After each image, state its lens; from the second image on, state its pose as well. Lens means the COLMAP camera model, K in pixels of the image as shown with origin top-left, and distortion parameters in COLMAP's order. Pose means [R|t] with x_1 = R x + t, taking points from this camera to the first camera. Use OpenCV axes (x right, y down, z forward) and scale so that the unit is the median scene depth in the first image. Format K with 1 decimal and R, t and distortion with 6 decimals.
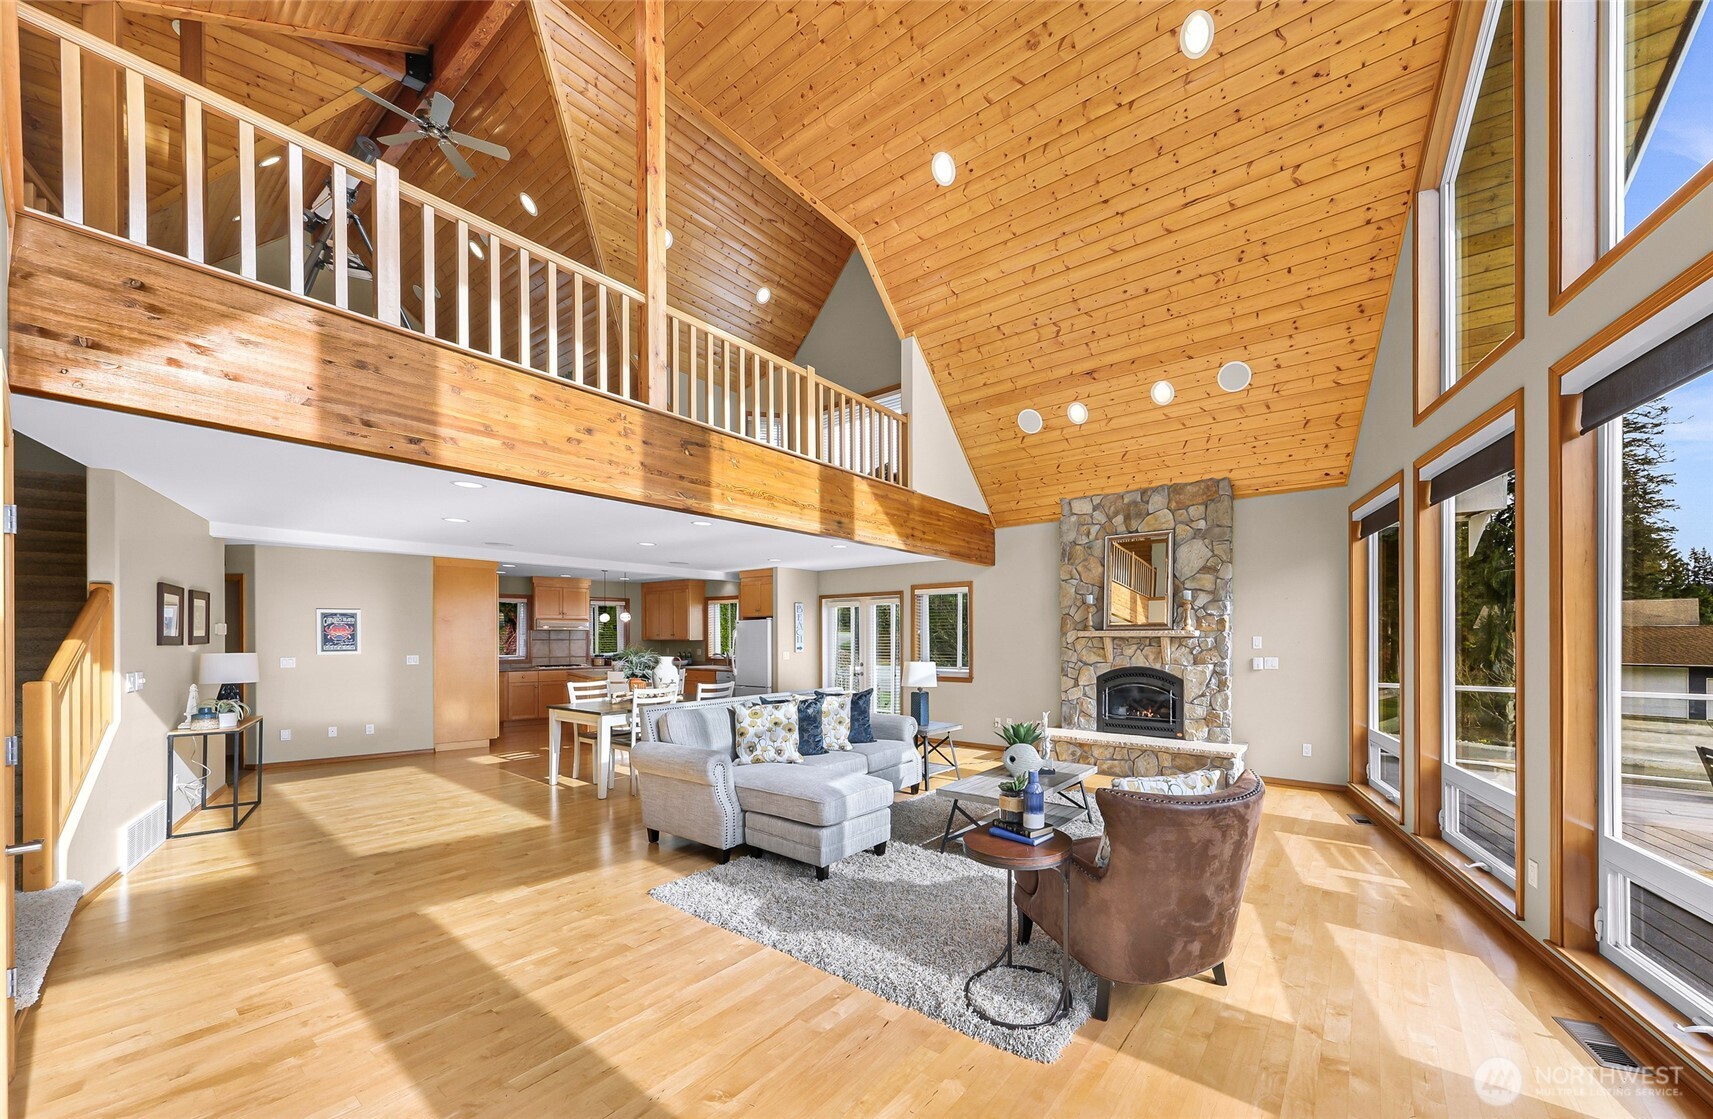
lens RADIAL K [[622.1, 0, 946.6], [0, 622.1, 639.4], [0, 0, 1]] dist [0.014117, -0.000188]
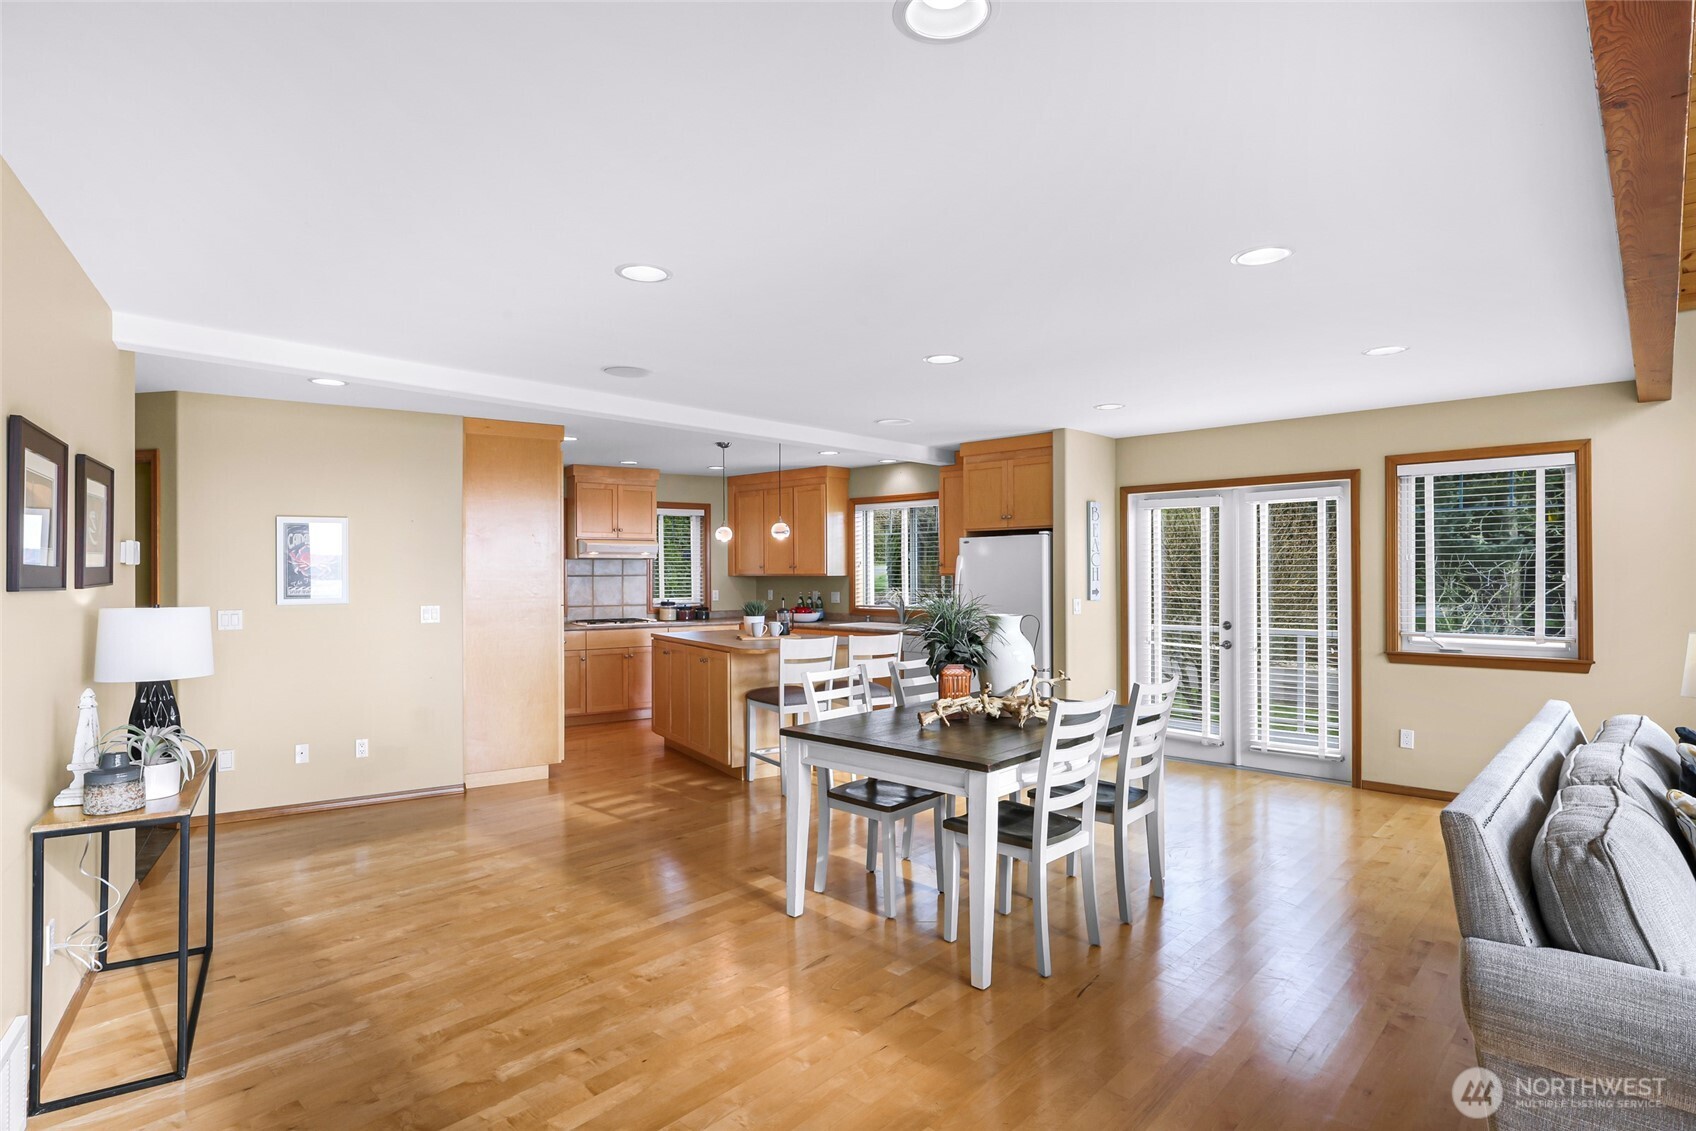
lens RADIAL K [[877.8, 0, 851.9], [0, 877.8, 566.7], [0, 0, 1]] dist [-0.004258, -0.001312]
pose [[0.989569, -0.003572, -0.144016, -0.464103], [0.002171, 0.999949, -0.009883, 0.001174], [0.144044, 0.009467, 0.989526, 0.386663]]
